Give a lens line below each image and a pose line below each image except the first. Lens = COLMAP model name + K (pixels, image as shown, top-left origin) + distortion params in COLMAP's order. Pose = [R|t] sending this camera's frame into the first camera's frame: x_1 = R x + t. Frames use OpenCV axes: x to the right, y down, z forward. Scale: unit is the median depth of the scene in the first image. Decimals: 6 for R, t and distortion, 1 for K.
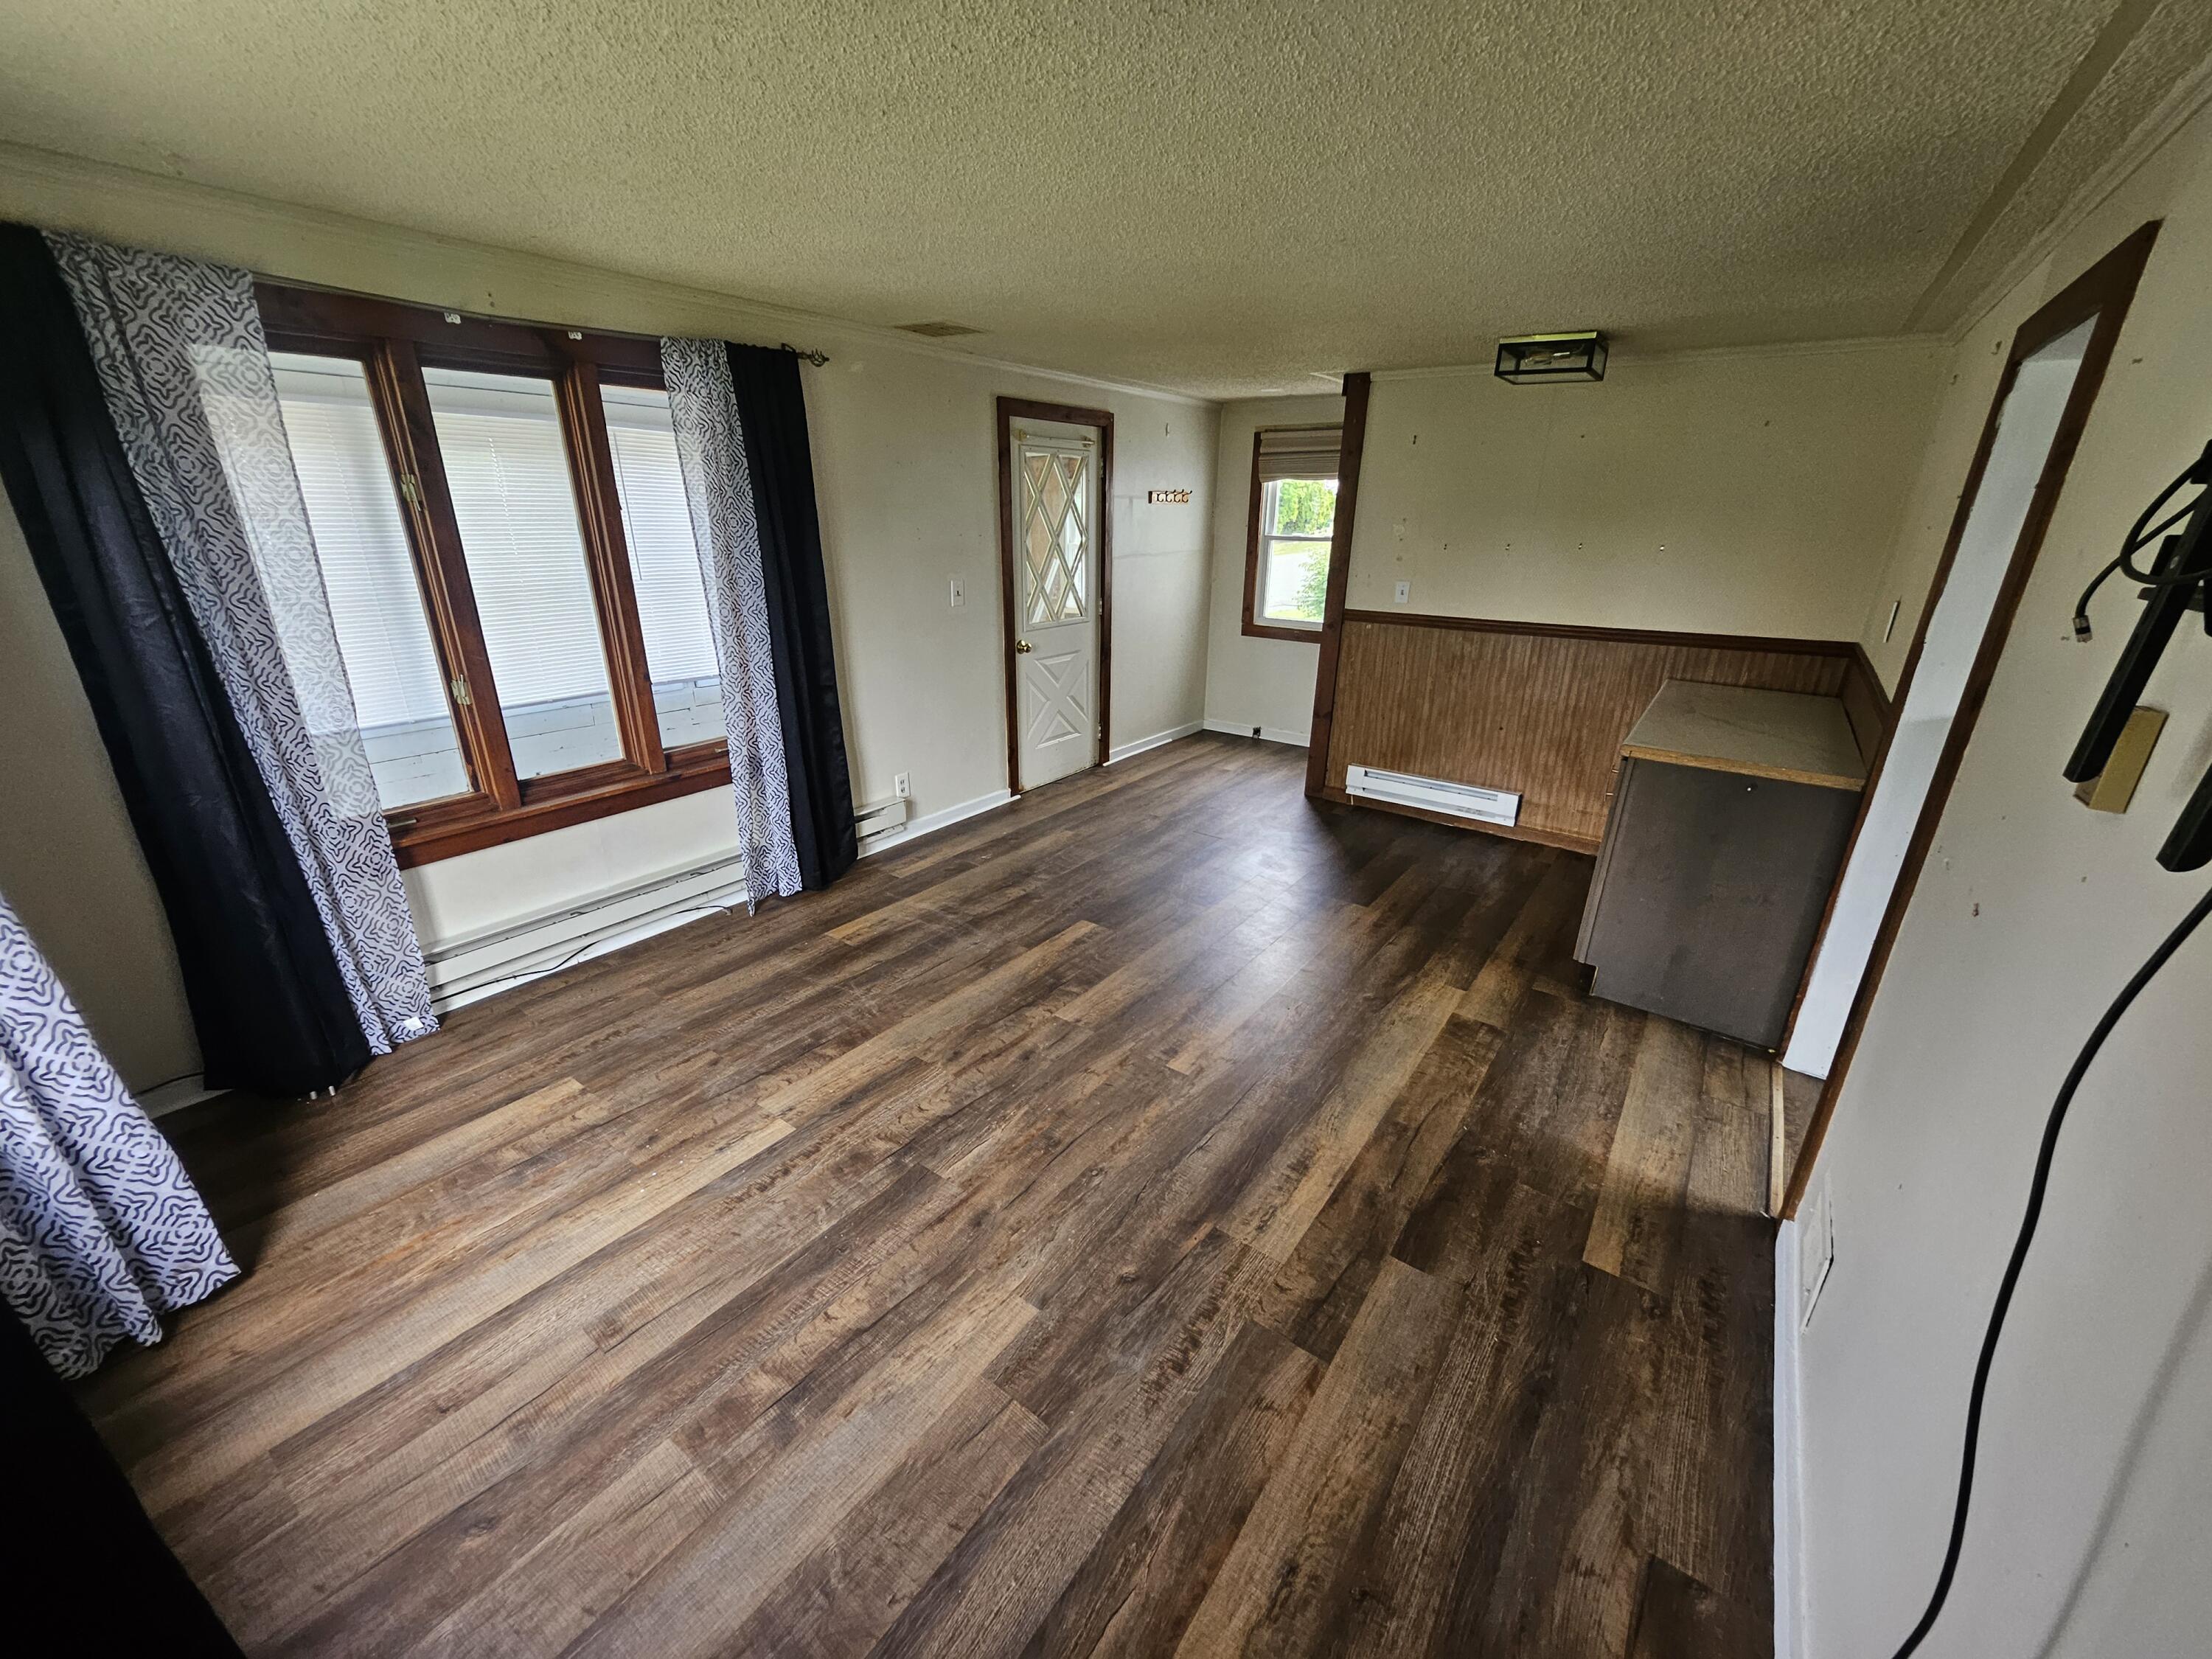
lens RADIAL K [[882.1, 0, 1102.8], [0, 882.1, 839.6], [0, 0, 1]] dist [-0.000407, -0.000201]
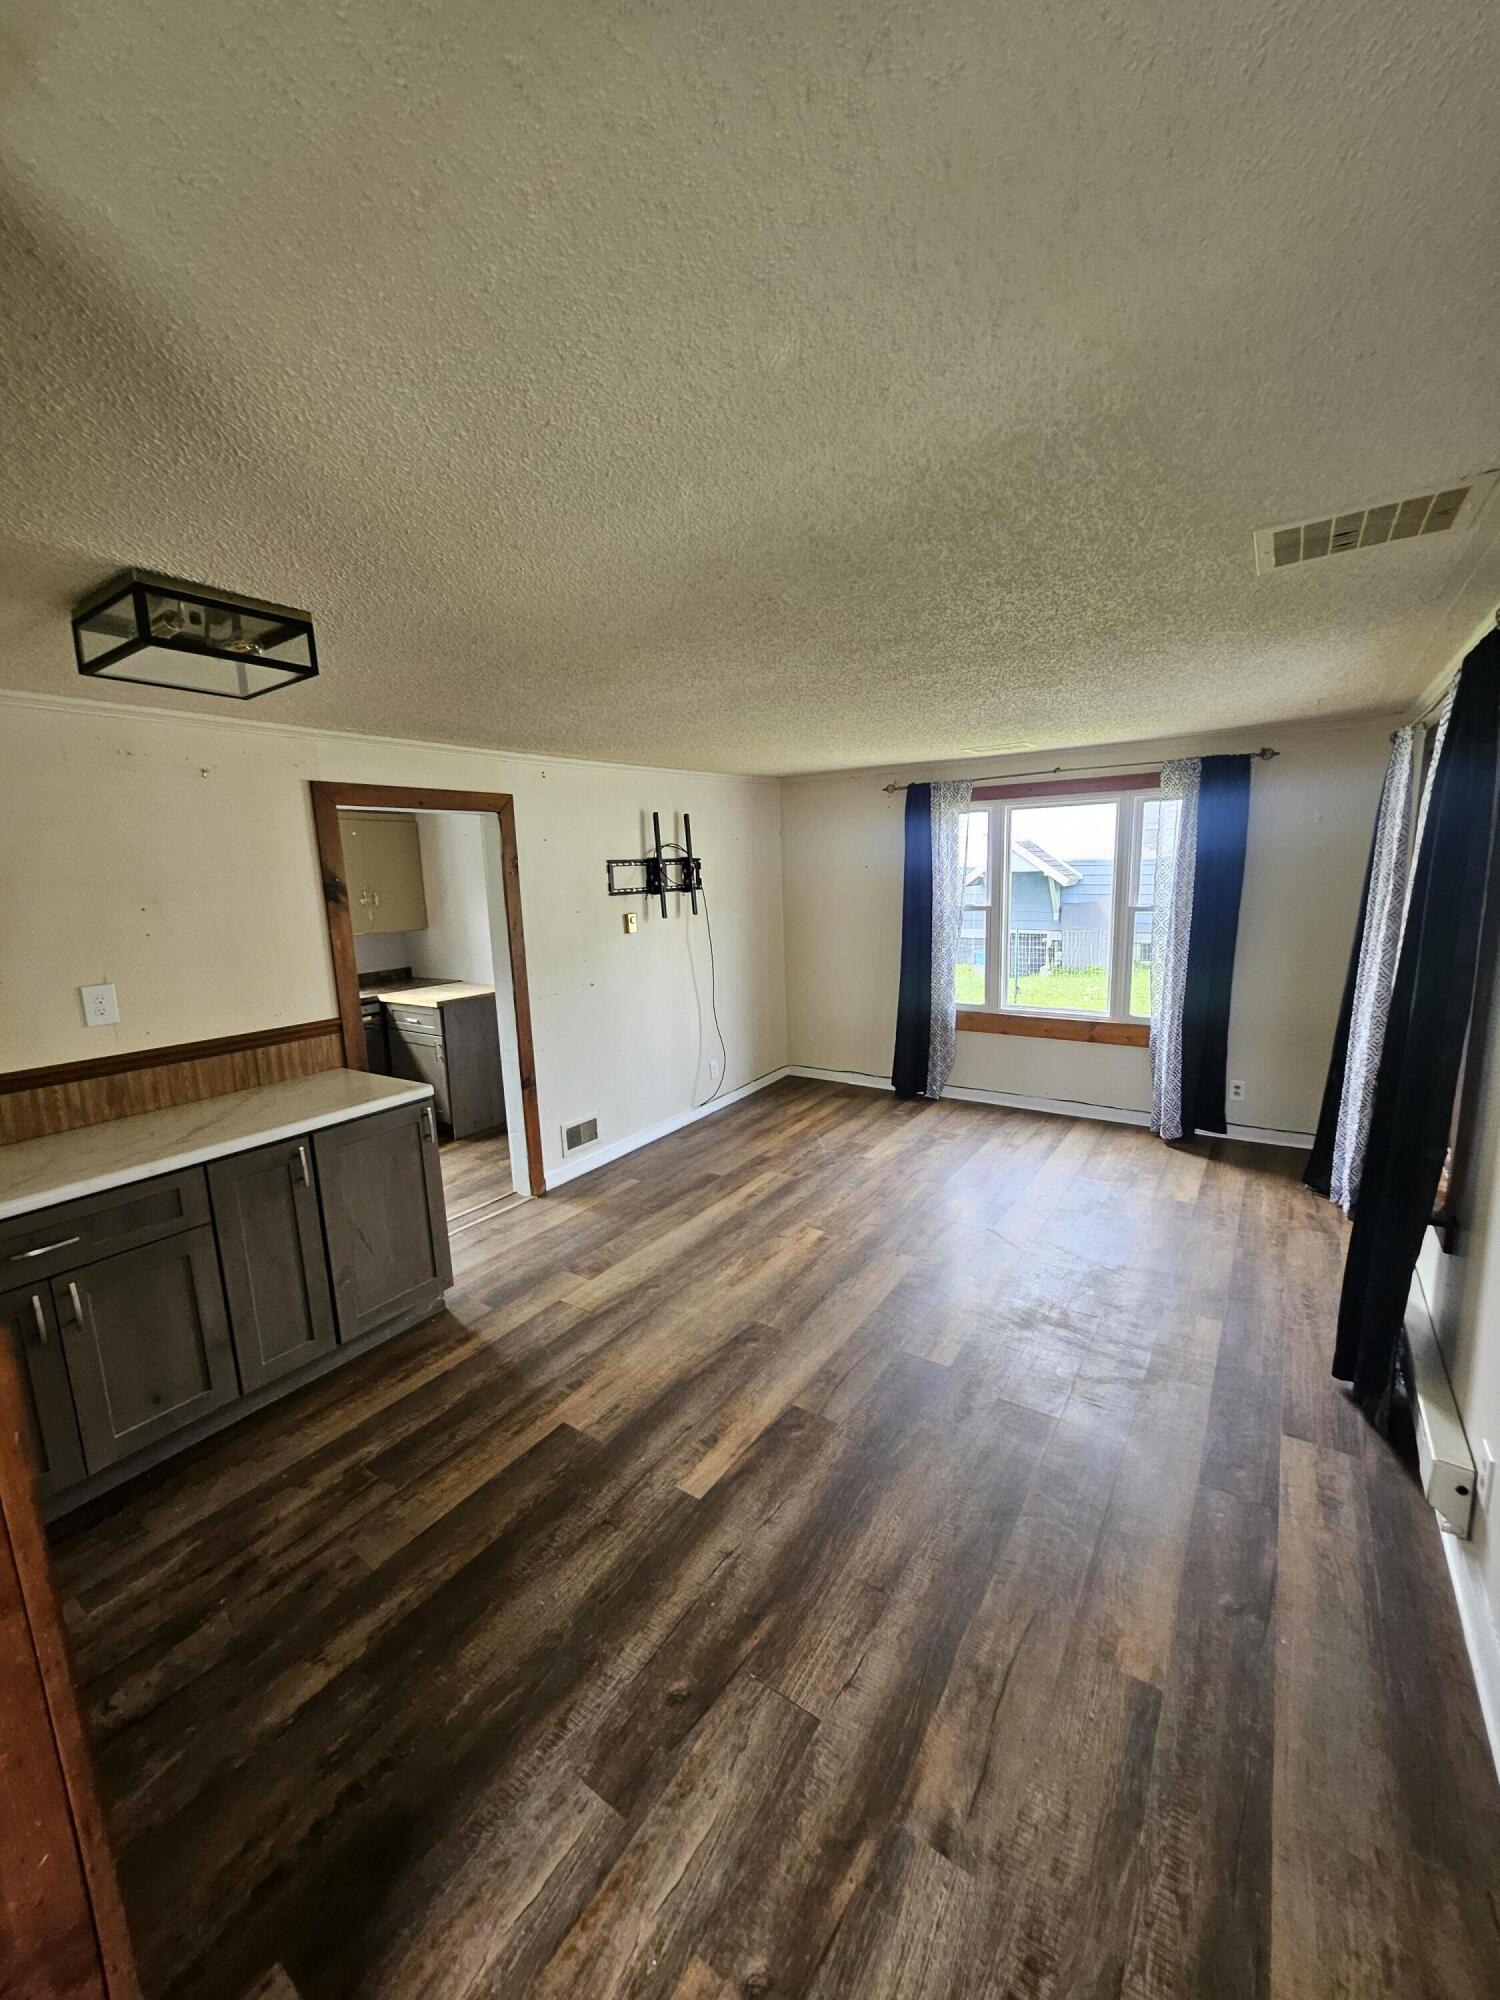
lens RADIAL K [[797.6, 0, 747.3], [0, 797.6, 1011.8], [0, 0, 1]] dist [-0.000407, -0.000201]
pose [[-0.999288, 0.025003, -0.028248, 0.273927], [0.007142, 0.860658, 0.509134, -0.882685], [0.037042, 0.508570, -0.860224, 2.320335]]
